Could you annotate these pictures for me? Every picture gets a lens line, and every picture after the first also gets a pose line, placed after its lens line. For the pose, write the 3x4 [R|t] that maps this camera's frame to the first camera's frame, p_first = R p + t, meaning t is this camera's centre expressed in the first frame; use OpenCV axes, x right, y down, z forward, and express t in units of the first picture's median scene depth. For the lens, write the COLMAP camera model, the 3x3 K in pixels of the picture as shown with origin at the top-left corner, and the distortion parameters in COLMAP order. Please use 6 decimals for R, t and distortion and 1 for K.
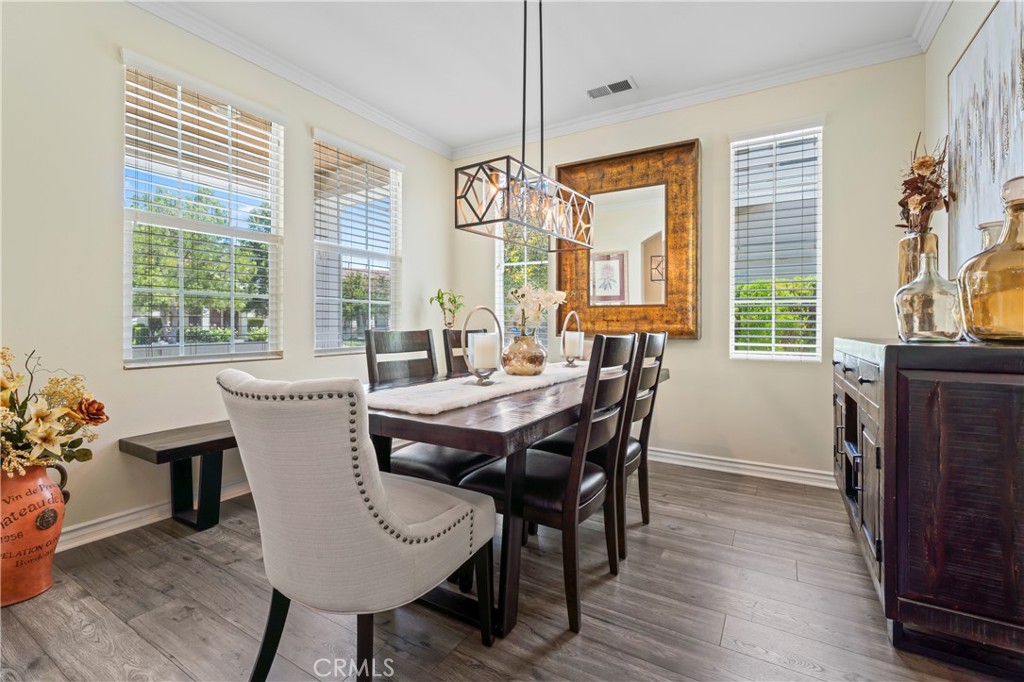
lens RADIAL K [[482.8, 0, 509.3], [0, 482.8, 332.9], [0, 0, 1]] dist [-0.015017, 0.000219]
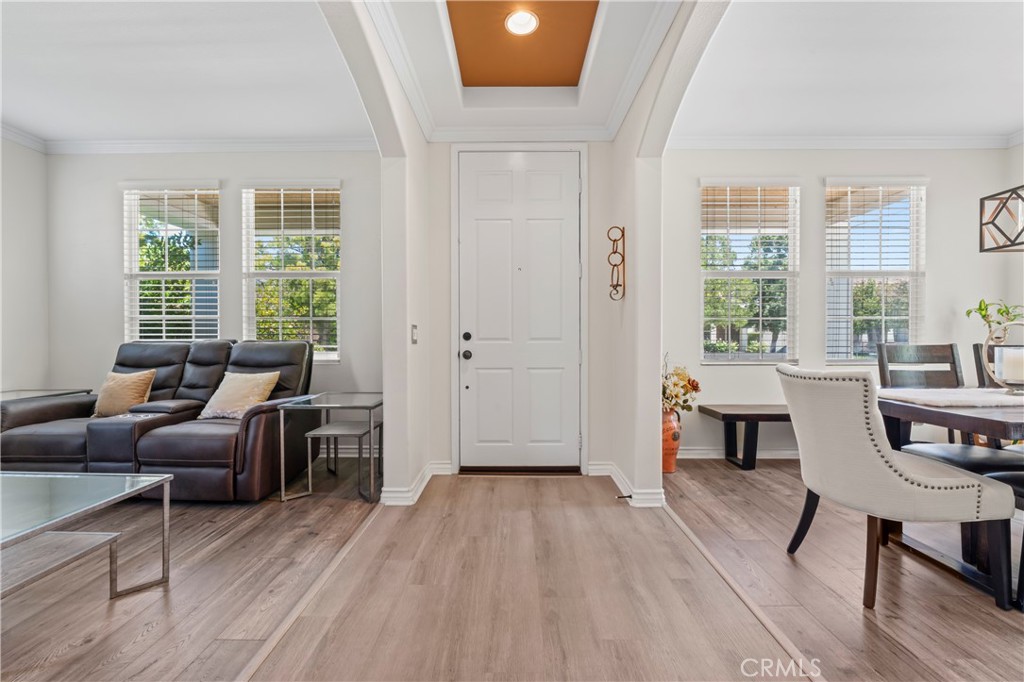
lens RADIAL K [[433.3, 0, 512.0], [0, 433.3, 341.0], [0, 0, 1]] dist [0.001820, 0.000346]
pose [[0.545976, 0.003462, -0.837793, 0.137747], [-0.013492, 0.999898, -0.004661, 0.005769], [0.837692, 0.013849, 0.545967, -0.442353]]
